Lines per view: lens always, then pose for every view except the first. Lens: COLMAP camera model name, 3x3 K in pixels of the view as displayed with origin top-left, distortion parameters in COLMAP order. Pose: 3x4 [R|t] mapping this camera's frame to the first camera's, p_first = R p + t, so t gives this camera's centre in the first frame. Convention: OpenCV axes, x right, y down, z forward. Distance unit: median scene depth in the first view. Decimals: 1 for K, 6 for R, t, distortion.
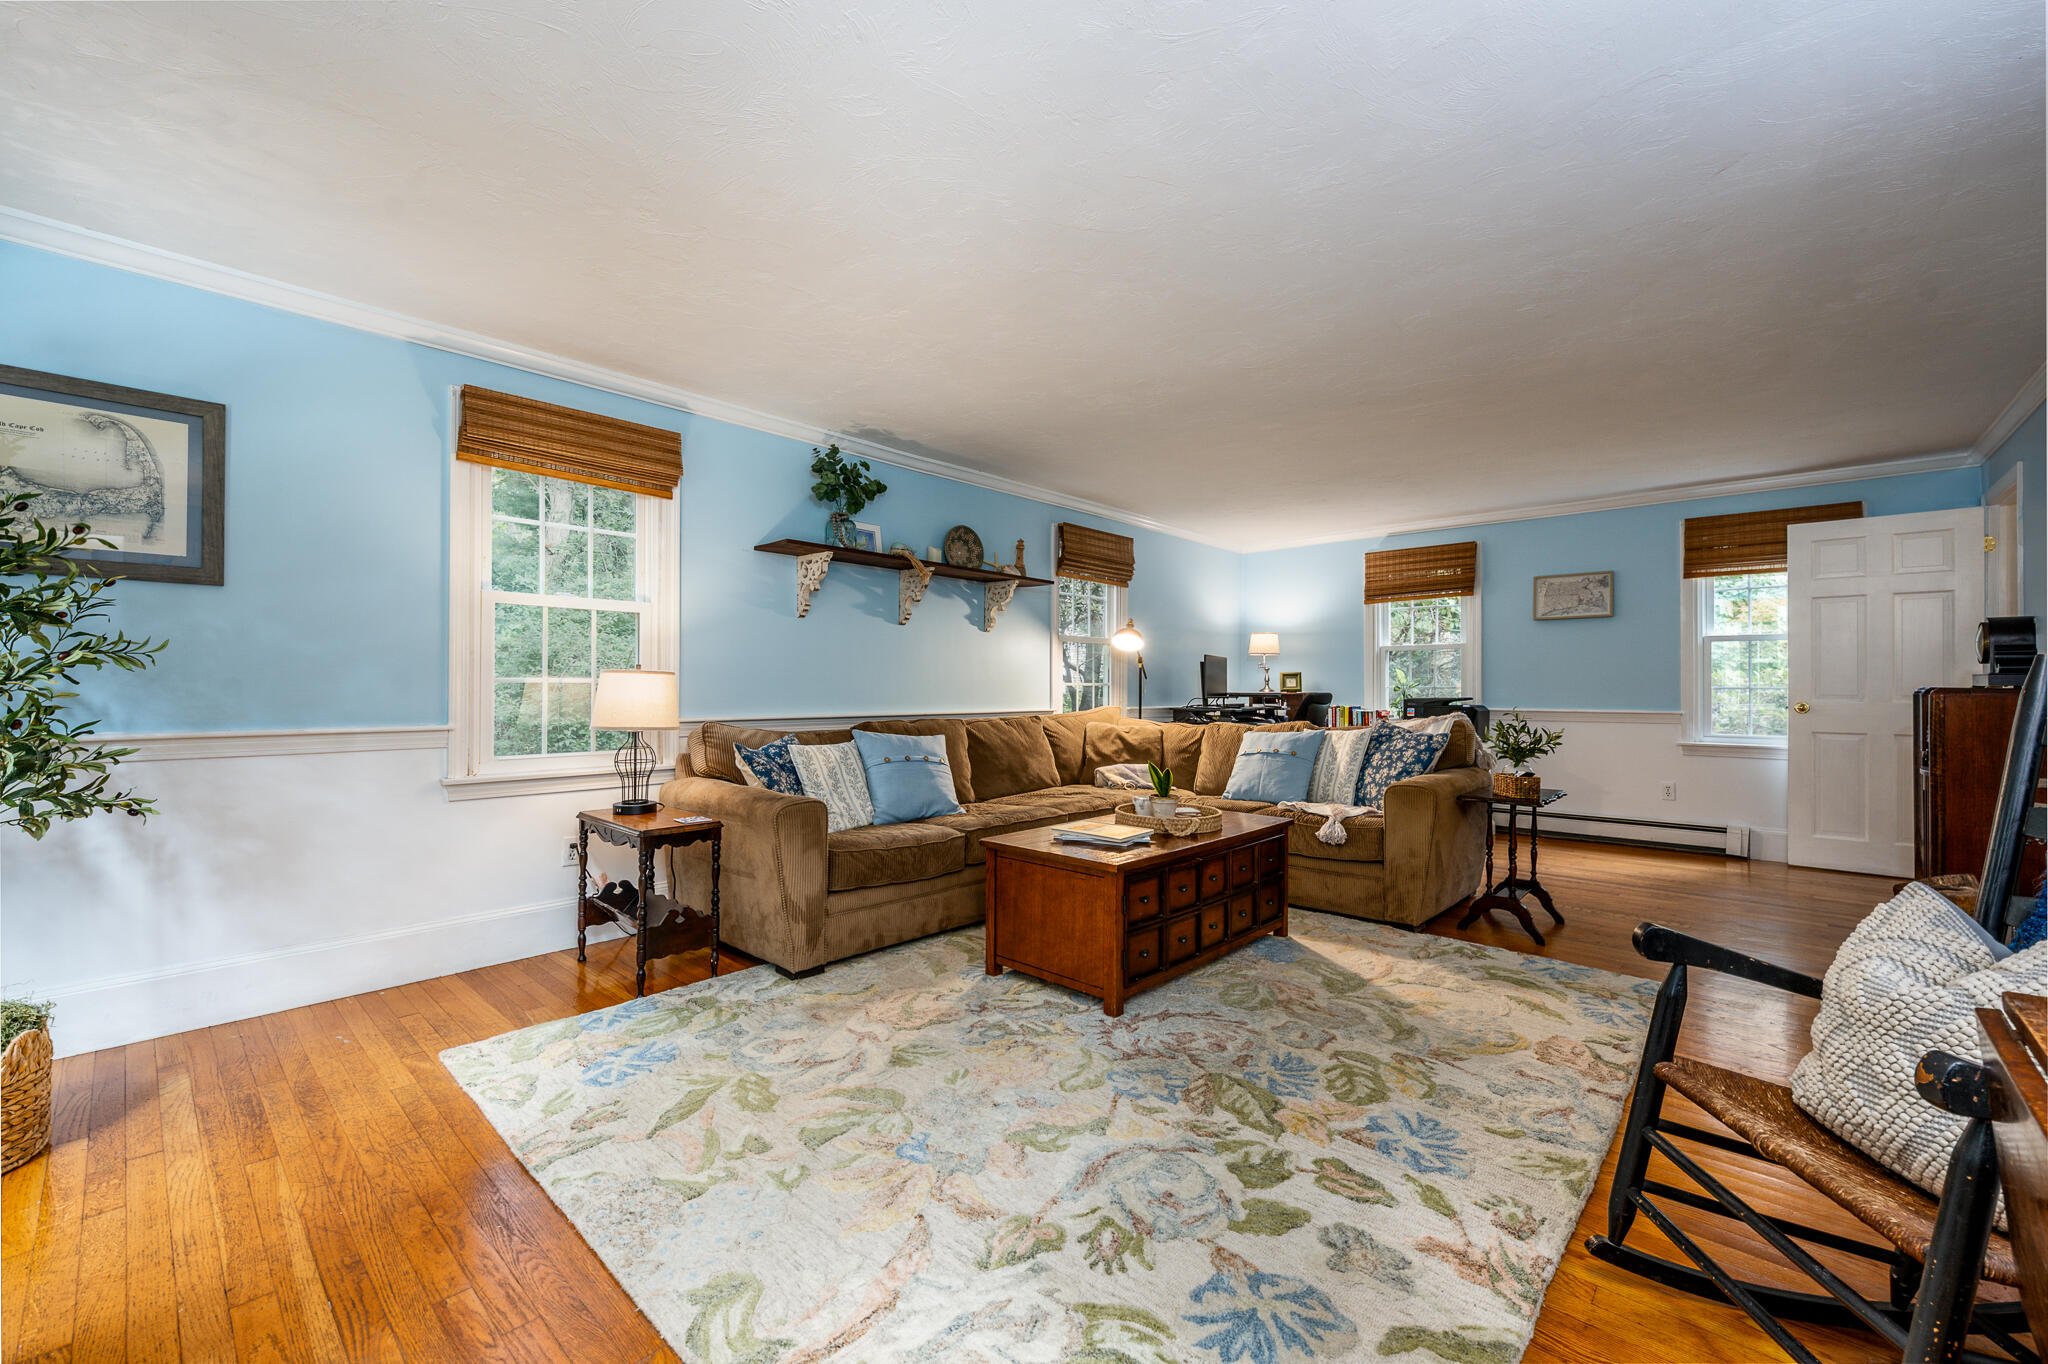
lens RADIAL K [[831.6, 0, 1038.9], [0, 831.6, 689.0], [0, 0, 1]] dist [-0.014645, 0.000050]
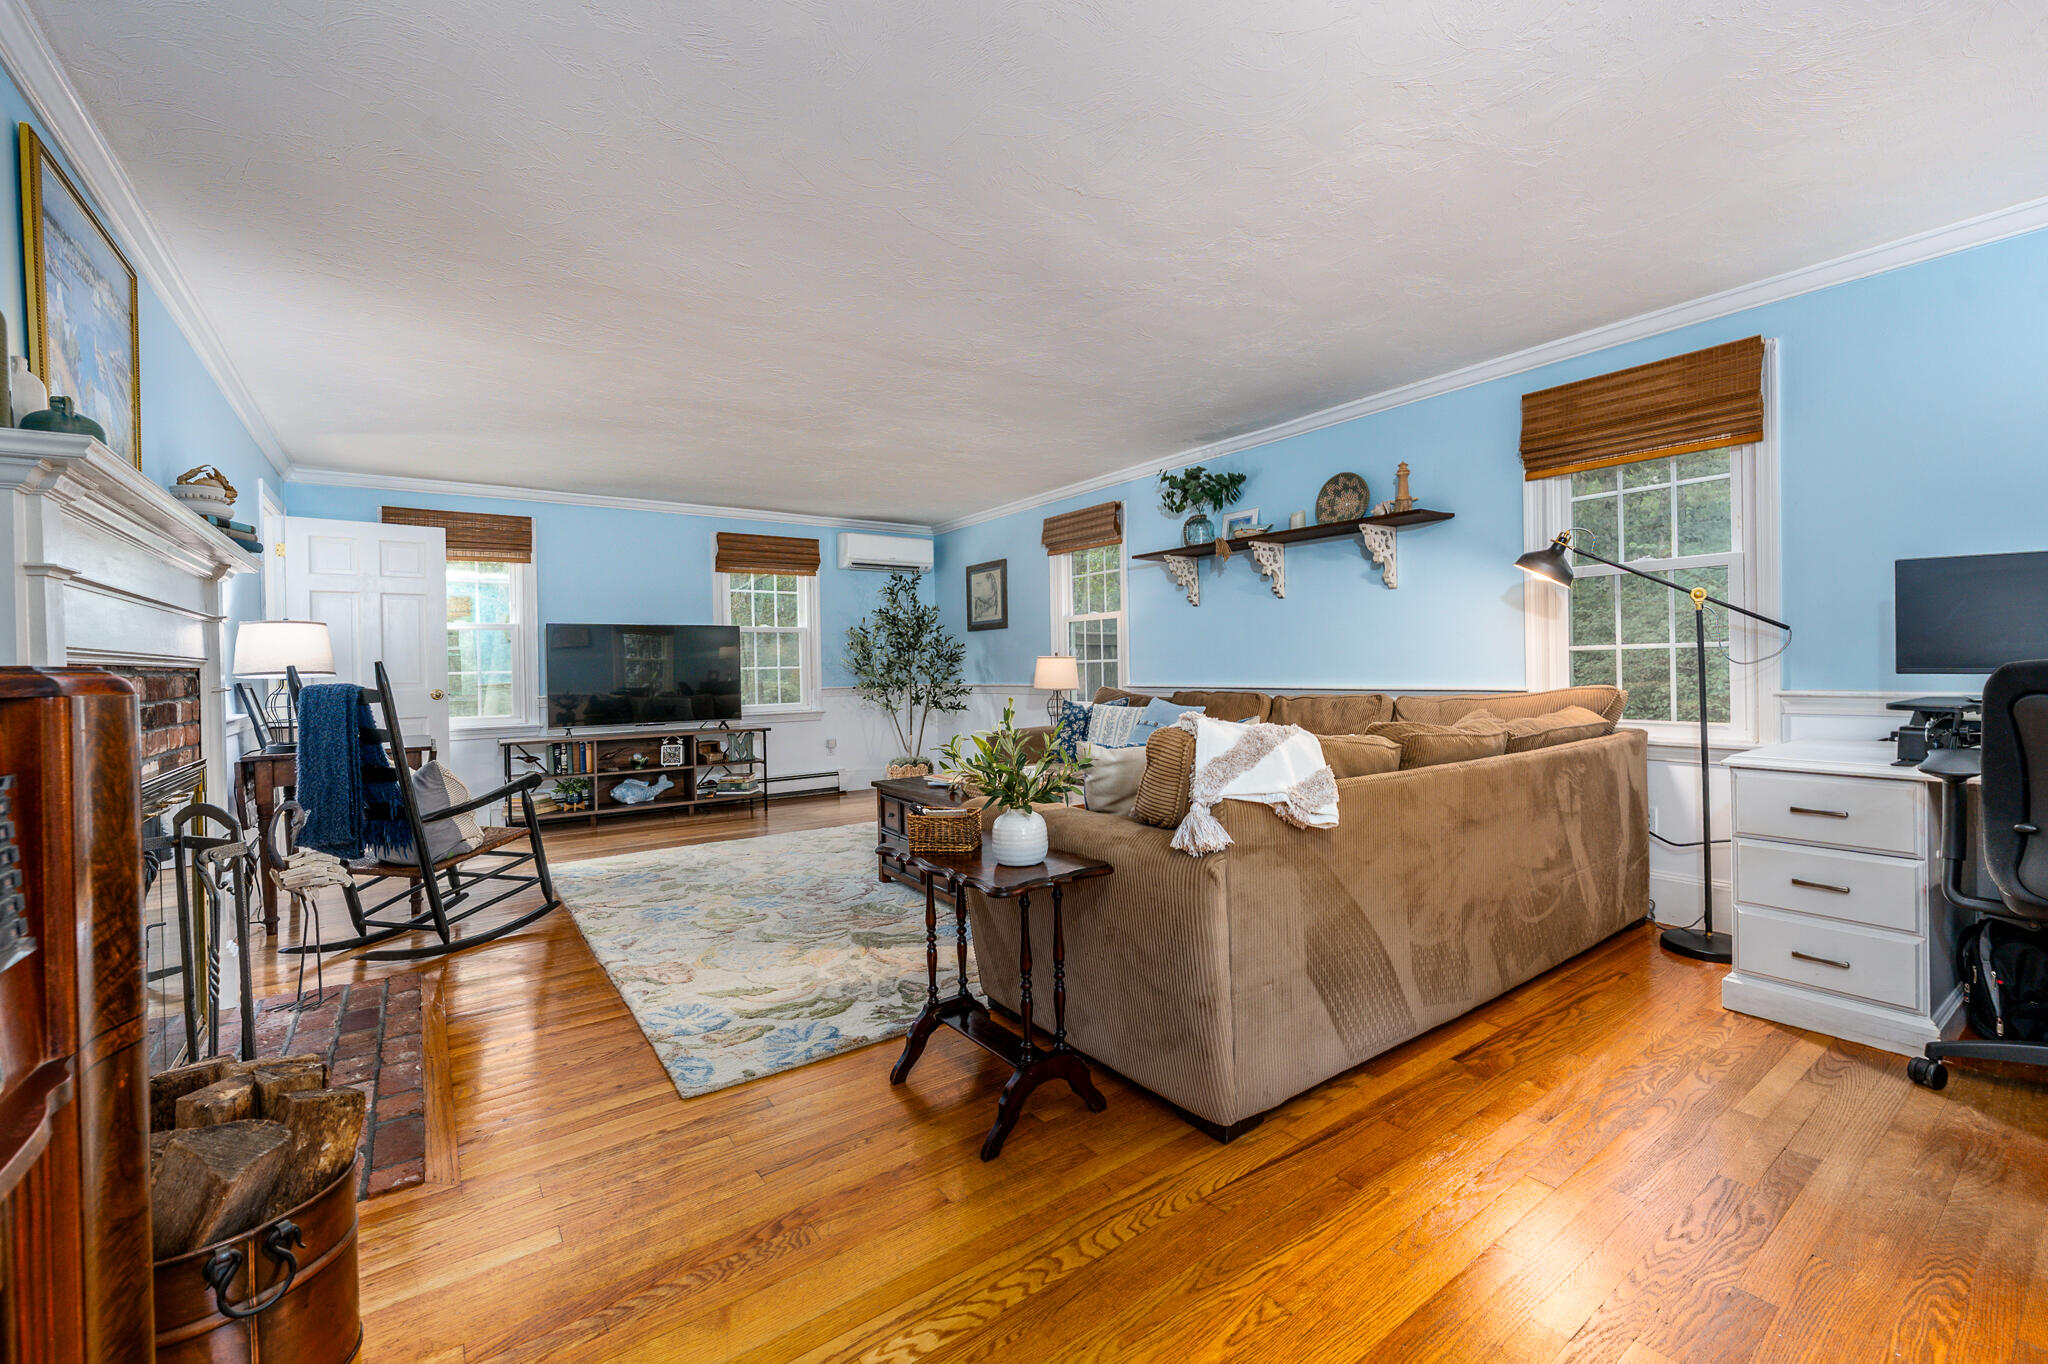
lens RADIAL K [[831.6, 0, 1035.4], [0, 831.6, 673.6], [0, 0, 1]] dist [-0.014645, 0.000050]
pose [[-0.199181, 0.005802, -0.979946, 1.374209], [0.017382, 0.999846, 0.002387, 0.010319], [0.979809, -0.016558, -0.199251, 1.421121]]
